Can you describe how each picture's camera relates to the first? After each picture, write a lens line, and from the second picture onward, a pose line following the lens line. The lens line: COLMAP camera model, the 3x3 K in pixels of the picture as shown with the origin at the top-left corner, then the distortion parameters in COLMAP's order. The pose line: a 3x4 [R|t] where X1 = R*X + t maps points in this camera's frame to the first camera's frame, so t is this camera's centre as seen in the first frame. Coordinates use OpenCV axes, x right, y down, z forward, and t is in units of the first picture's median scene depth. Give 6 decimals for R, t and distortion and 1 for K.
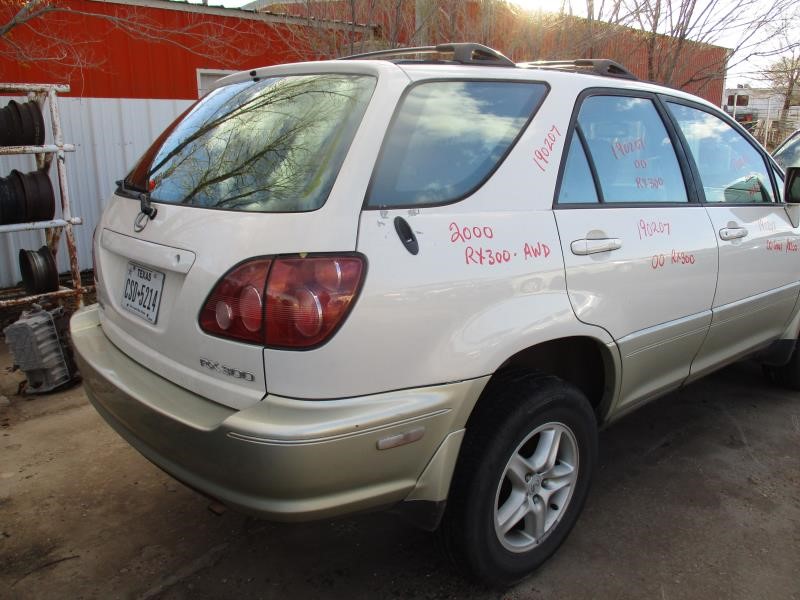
lens RADIAL K [[678.1, 0, 402.6], [0, 678.1, 298.5], [0, 0, 1]] dist [-0.061346, 0.063300]
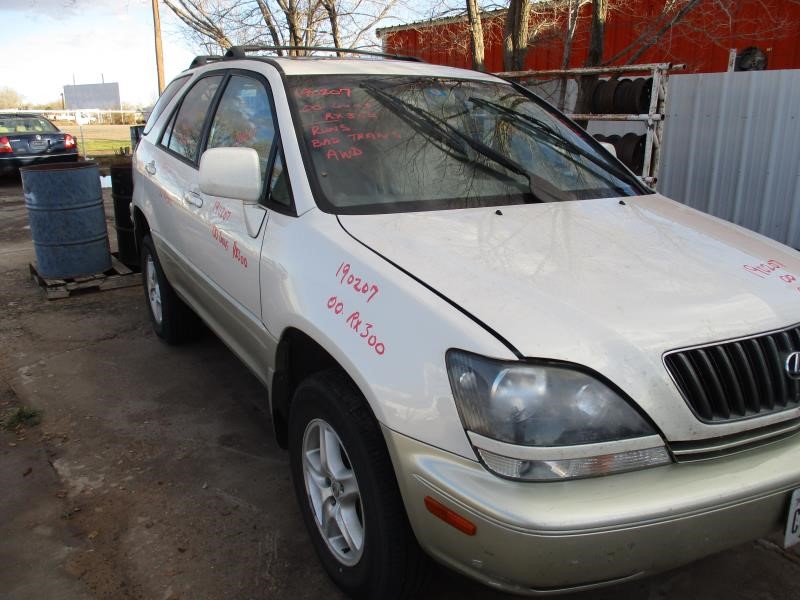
lens RADIAL K [[678.1, 0, 402.6], [0, 678.1, 298.5], [0, 0, 1]] dist [-0.061346, 0.063300]
pose [[-0.185284, 0.273780, -0.943777, 1.764802], [-0.235189, 0.920140, 0.313096, -0.435709], [0.954126, 0.279978, -0.106097, 1.753626]]
